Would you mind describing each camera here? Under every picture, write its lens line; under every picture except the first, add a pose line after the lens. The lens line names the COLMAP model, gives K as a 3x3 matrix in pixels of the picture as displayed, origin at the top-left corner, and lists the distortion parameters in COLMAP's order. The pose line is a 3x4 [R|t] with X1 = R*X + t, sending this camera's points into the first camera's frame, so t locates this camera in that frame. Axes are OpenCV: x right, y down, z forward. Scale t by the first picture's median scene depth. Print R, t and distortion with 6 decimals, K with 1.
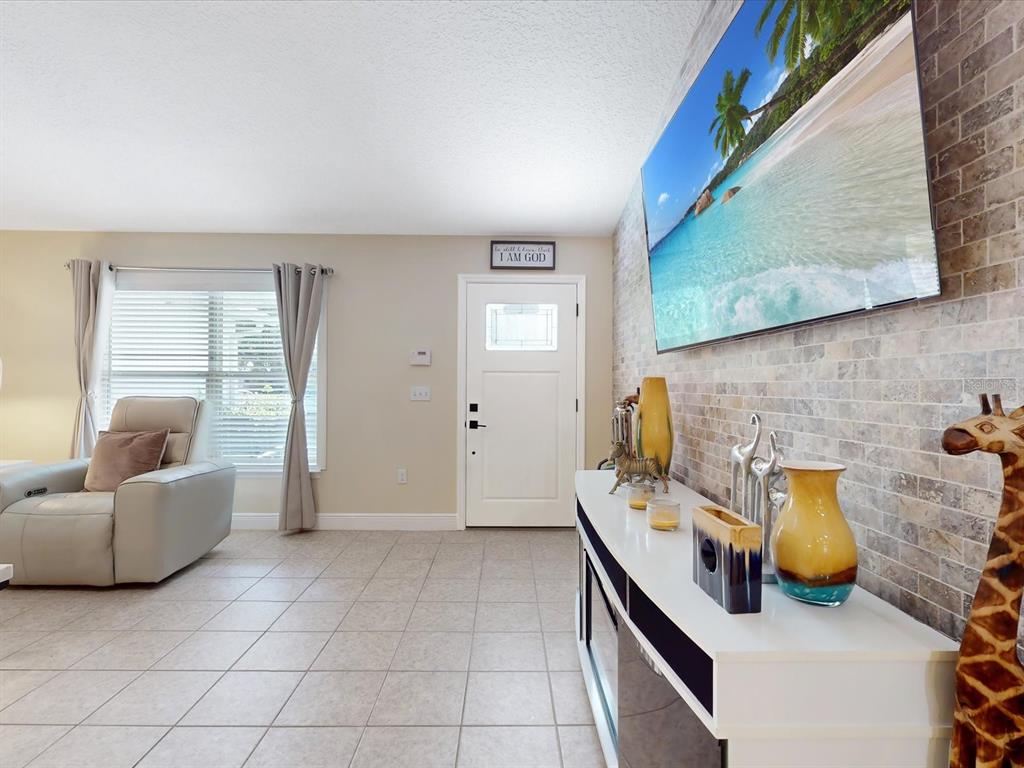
lens RADIAL K [[498.1, 0, 512.0], [0, 498.1, 384.0], [0, 0, 1]] dist [0.016145, -0.000007]
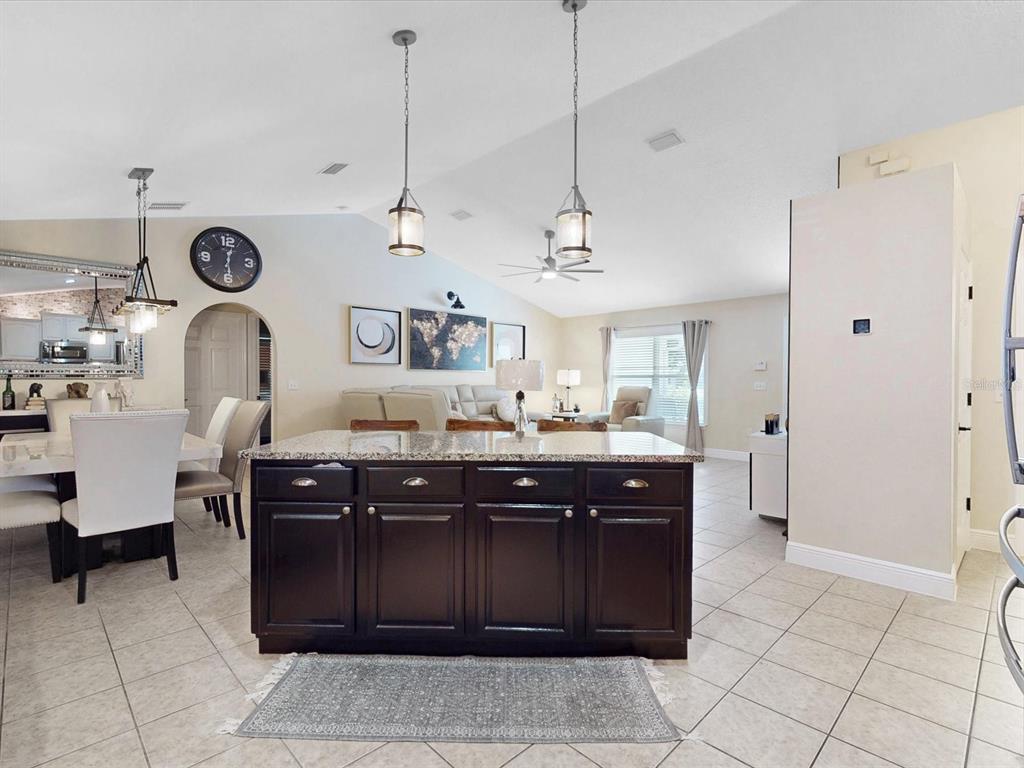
lens RADIAL K [[498.1, 0, 512.0], [0, 498.1, 384.0], [0, 0, 1]] dist [0.016145, -0.000007]
pose [[0.688928, 0.004219, -0.724817, 0.506285], [0.000999, 0.999977, 0.006770, -0.001755], [0.724829, -0.005387, 0.688908, -0.877649]]
